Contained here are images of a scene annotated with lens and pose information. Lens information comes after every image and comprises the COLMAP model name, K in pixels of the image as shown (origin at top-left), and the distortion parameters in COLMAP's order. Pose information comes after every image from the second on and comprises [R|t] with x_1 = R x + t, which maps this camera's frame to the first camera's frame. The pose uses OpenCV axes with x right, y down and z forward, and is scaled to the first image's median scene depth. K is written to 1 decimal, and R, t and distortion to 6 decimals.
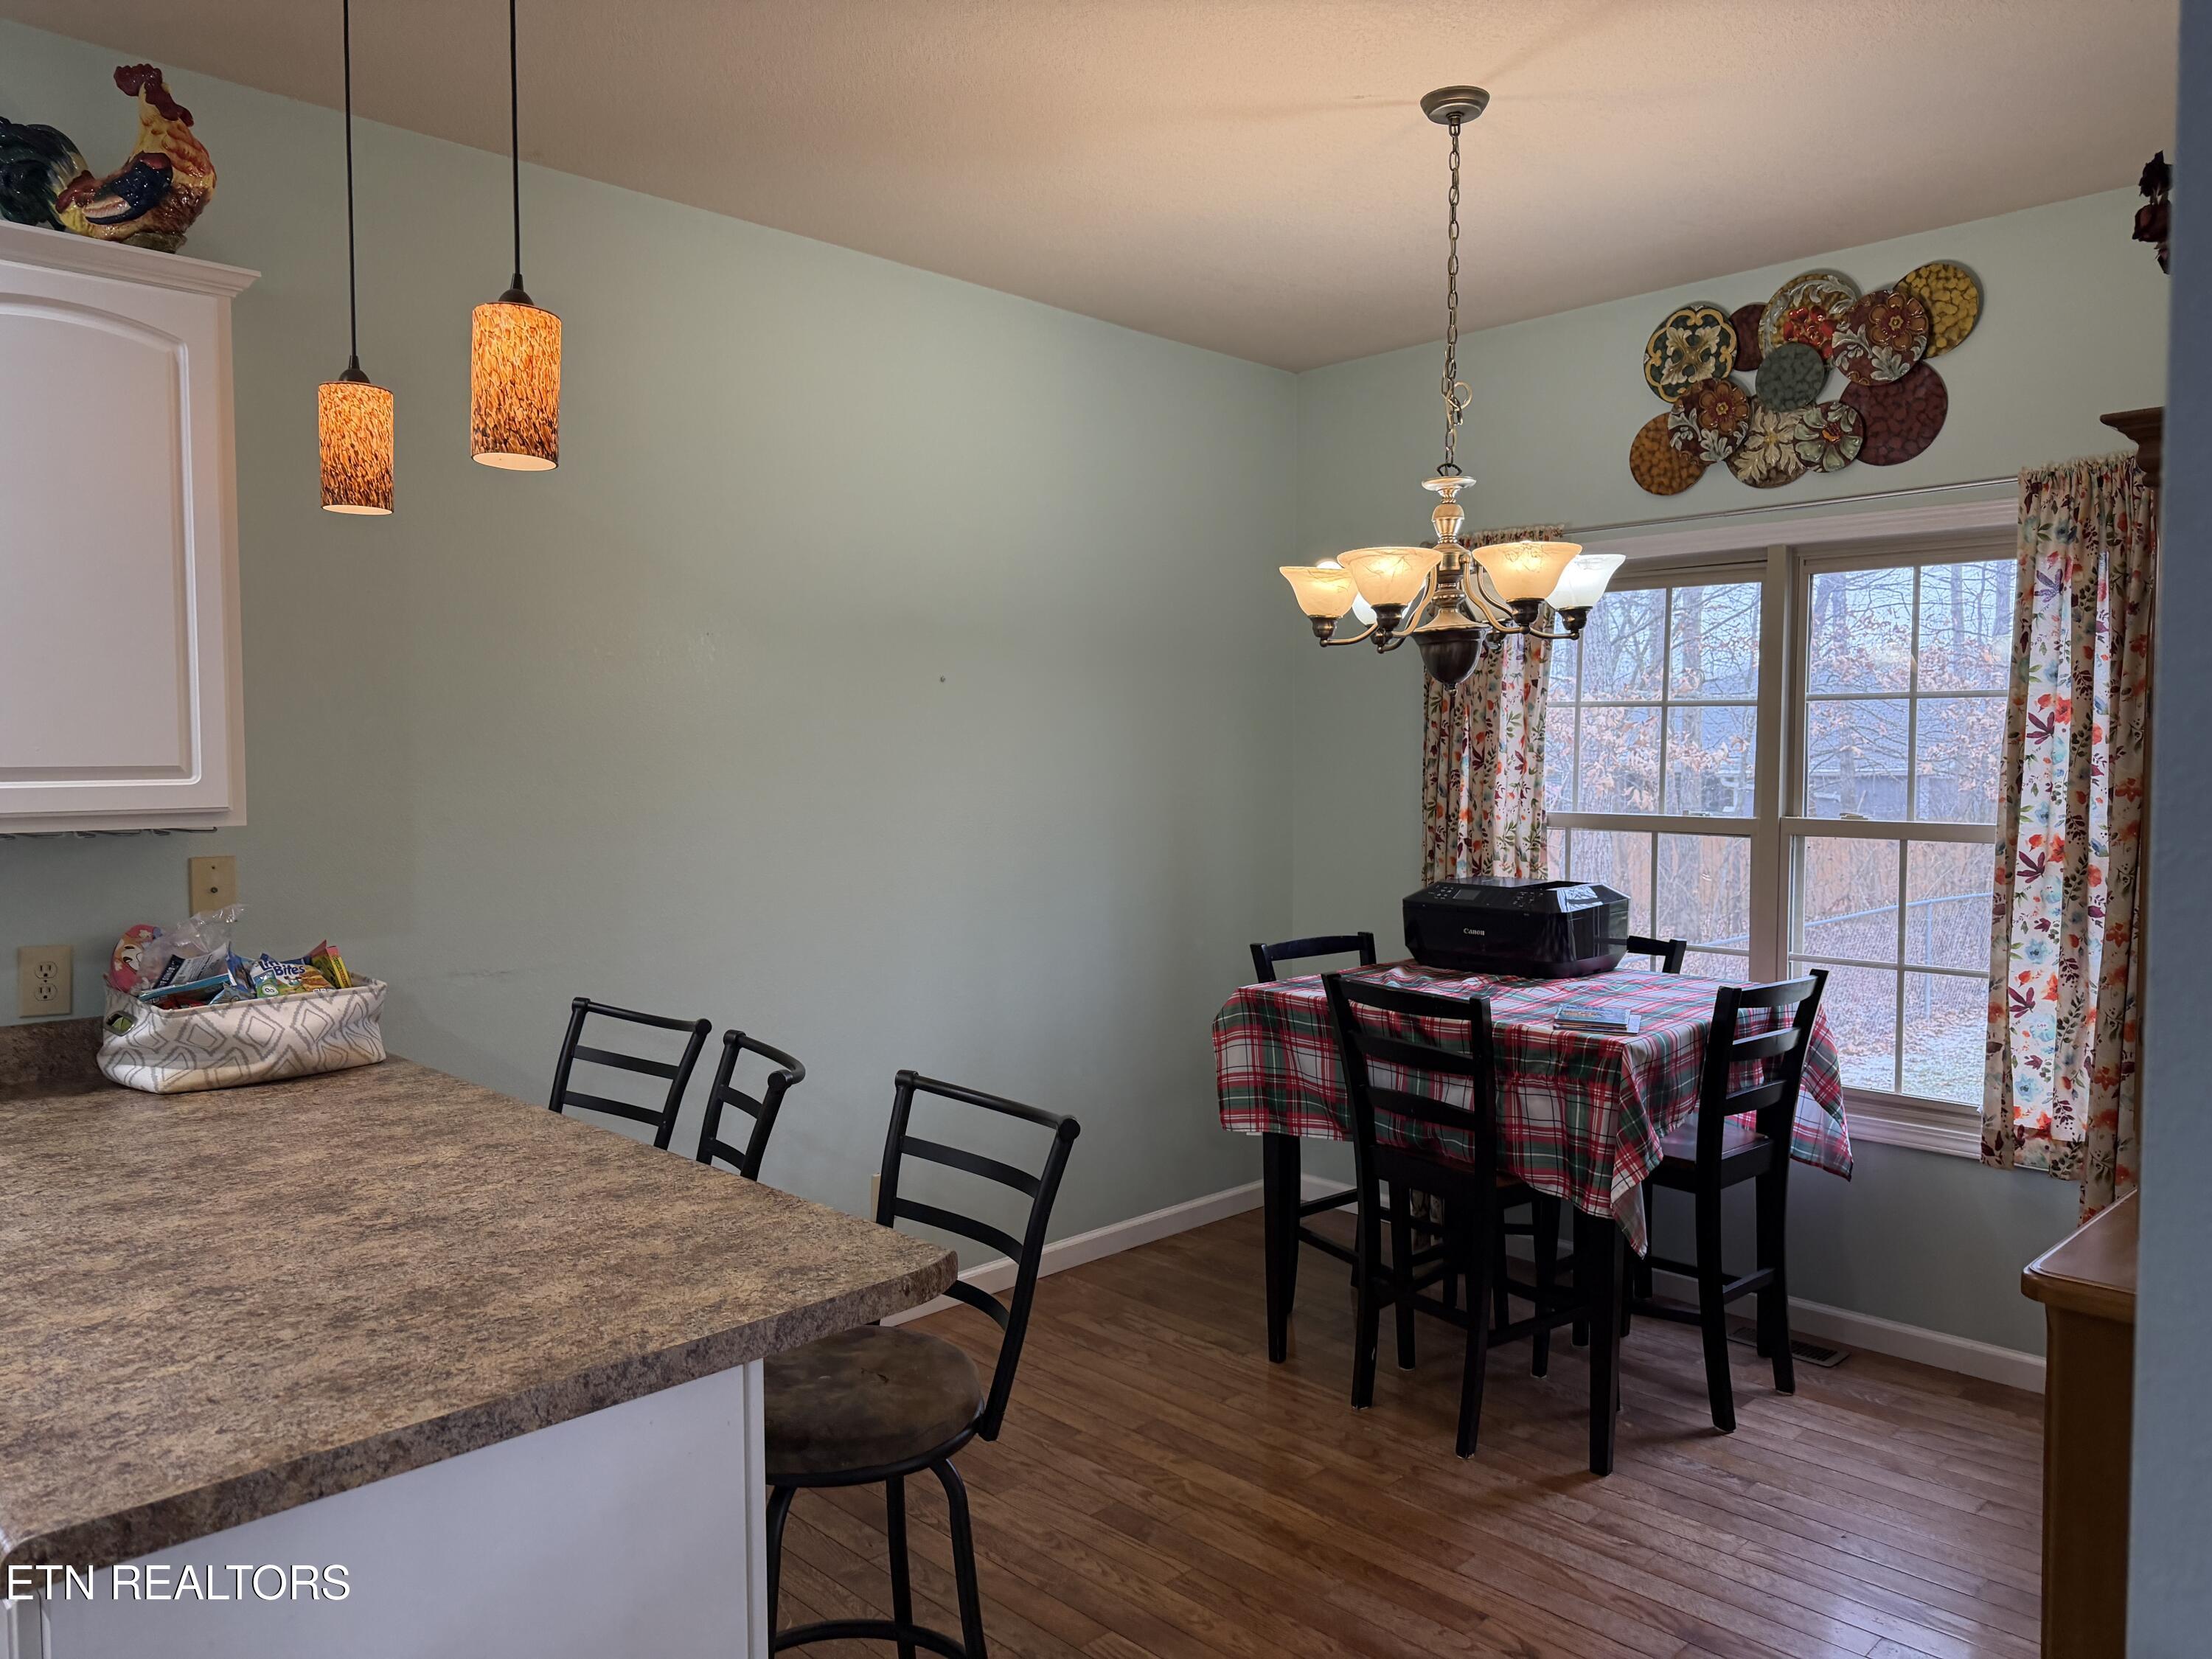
lens RADIAL K [[1541.2, 0, 1102.3], [0, 1541.2, 830.3], [0, 0, 1]] dist [0.105687, -0.144477]
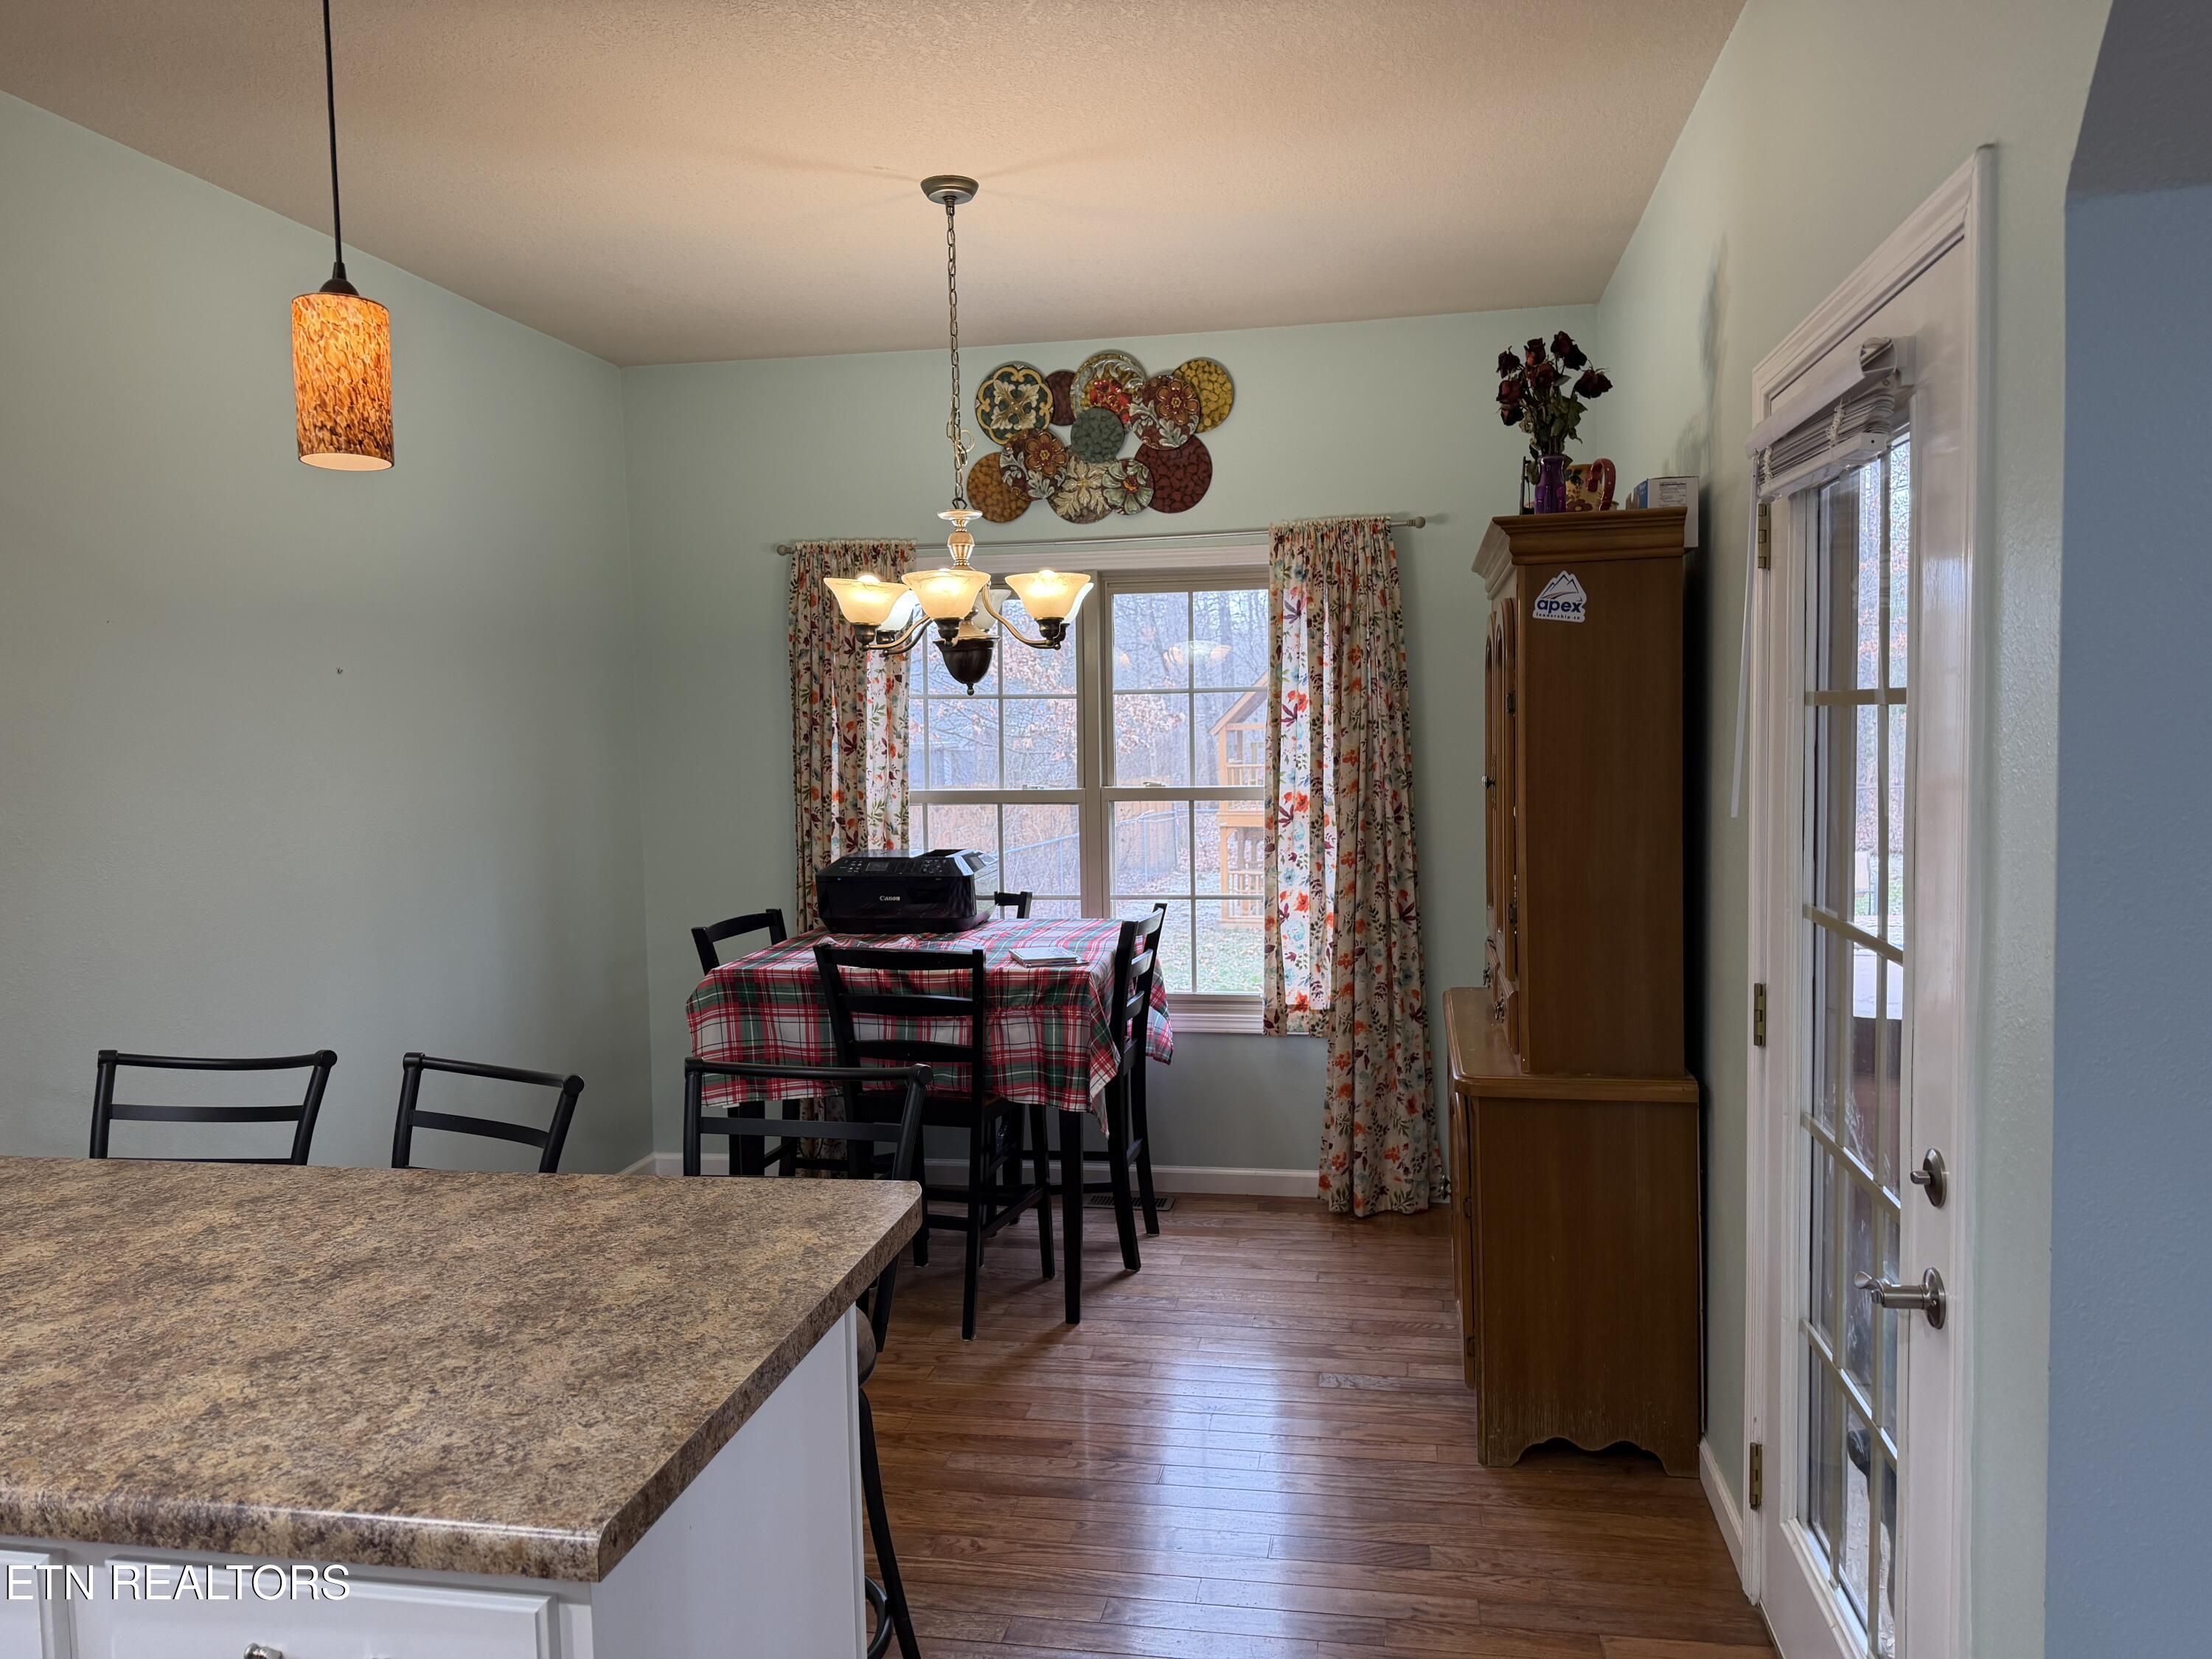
lens RADIAL K [[1549.0, 0, 1079.3], [0, 1549.0, 832.4], [0, 0, 1]] dist [0.189511, -0.280704]
pose [[0.824217, -0.056114, 0.563487, -0.333577], [0.047641, 0.998422, 0.029740, -0.011573], [-0.564267, 0.002333, 0.825589, -0.026299]]
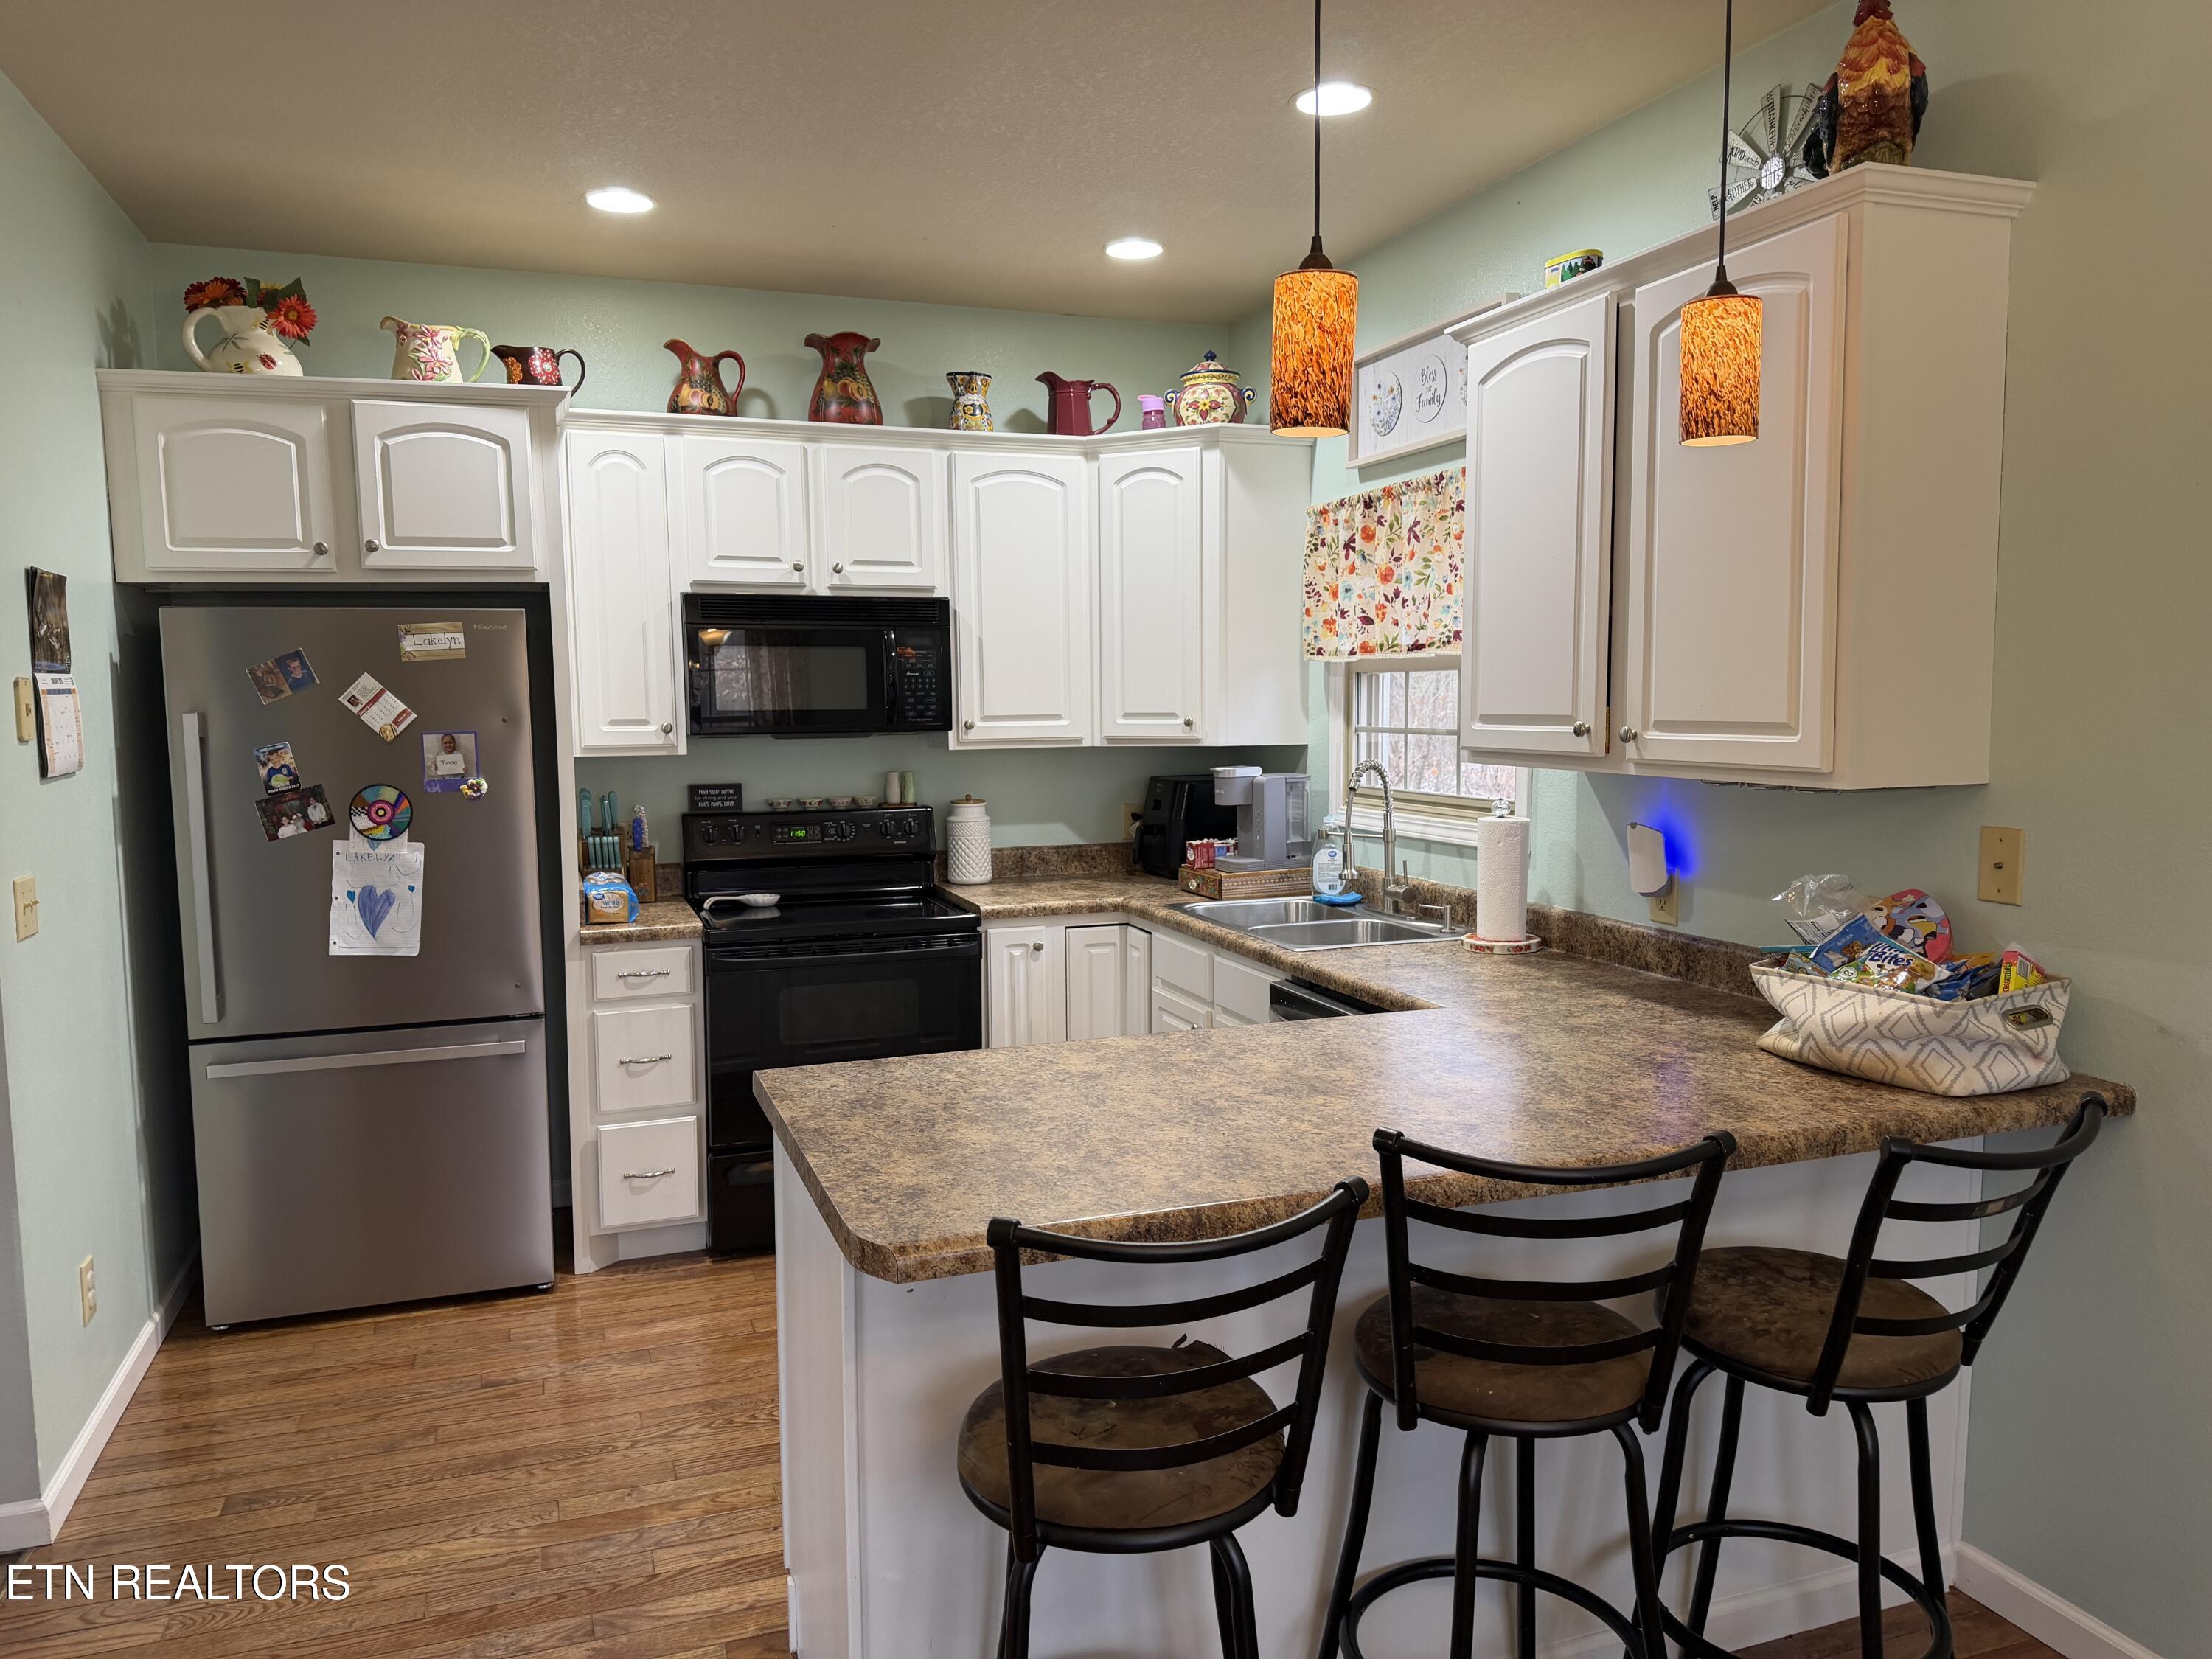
lens RADIAL K [[1532.1, 0, 1106.0], [0, 1532.1, 829.5], [0, 0, 1]] dist [0.135575, -0.244987]
pose [[-0.408419, 0.084443, -0.908880, 0.360131], [-0.037686, 0.993303, 0.109221, -0.049492], [0.912016, 0.078860, -0.402502, 0.768684]]
